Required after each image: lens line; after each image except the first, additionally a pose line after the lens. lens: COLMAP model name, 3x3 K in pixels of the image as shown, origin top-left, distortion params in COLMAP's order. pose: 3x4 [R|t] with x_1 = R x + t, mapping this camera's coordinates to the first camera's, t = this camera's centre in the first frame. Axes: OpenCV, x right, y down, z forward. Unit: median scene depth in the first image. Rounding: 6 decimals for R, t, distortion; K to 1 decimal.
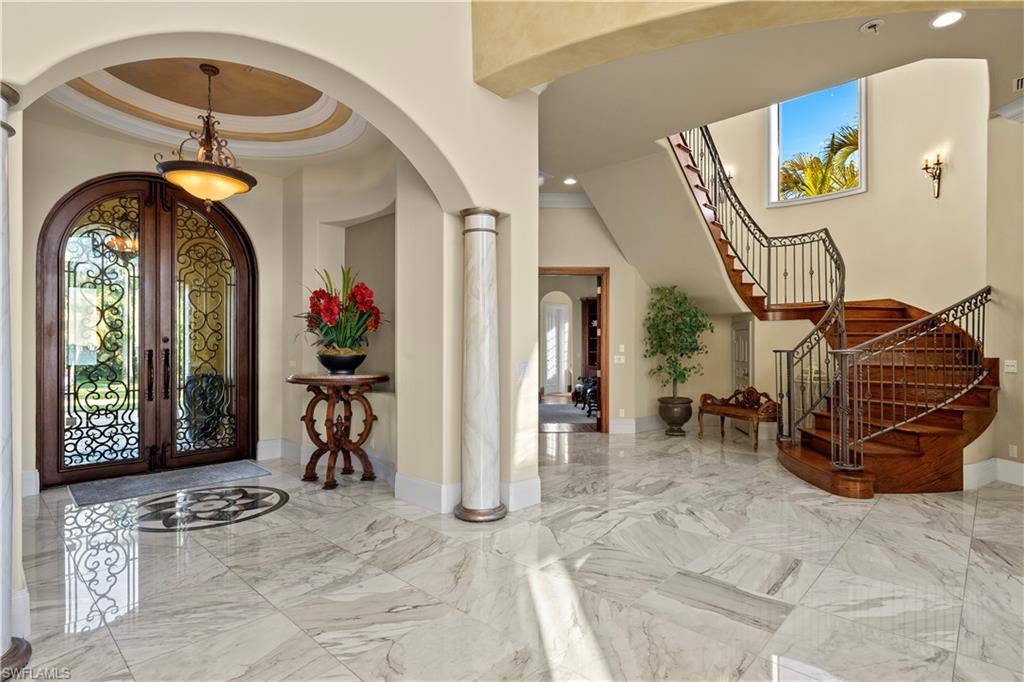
lens RADIAL K [[526.7, 0, 509.4], [0, 526.7, 344.4], [0, 0, 1]] dist [-0.002193, -0.000613]
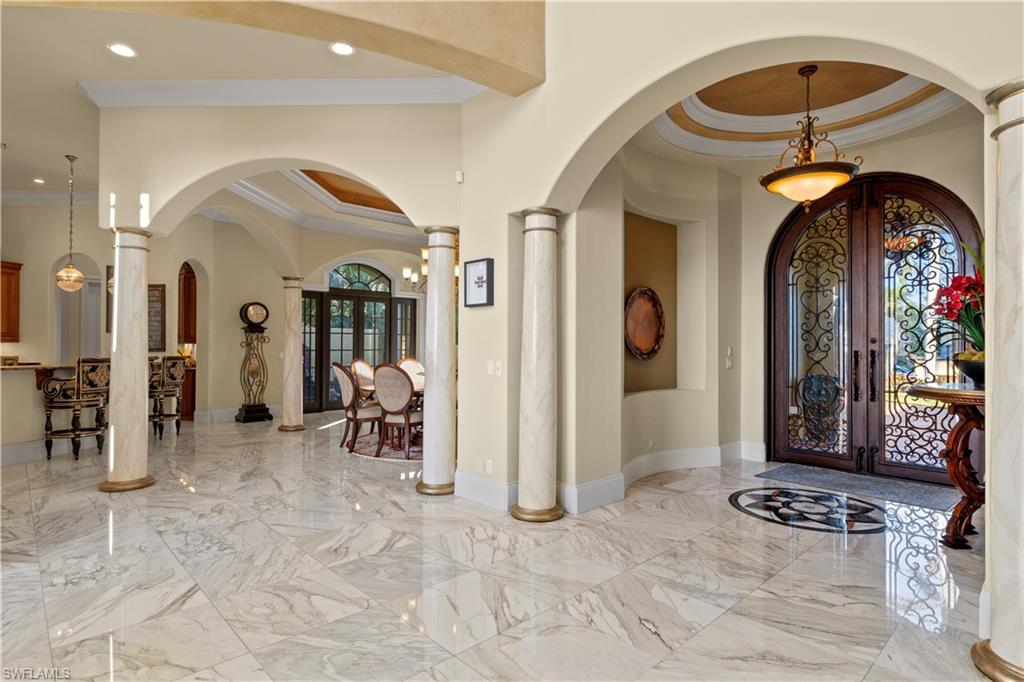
lens RADIAL K [[526.7, 0, 509.5], [0, 526.7, 340.2], [0, 0, 1]] dist [-0.002193, -0.000613]
pose [[-0.061332, -0.012402, -0.998040, 0.272974], [-0.001969, 0.999922, -0.012304, 0.002781], [0.998115, 0.001211, -0.061352, 0.295864]]
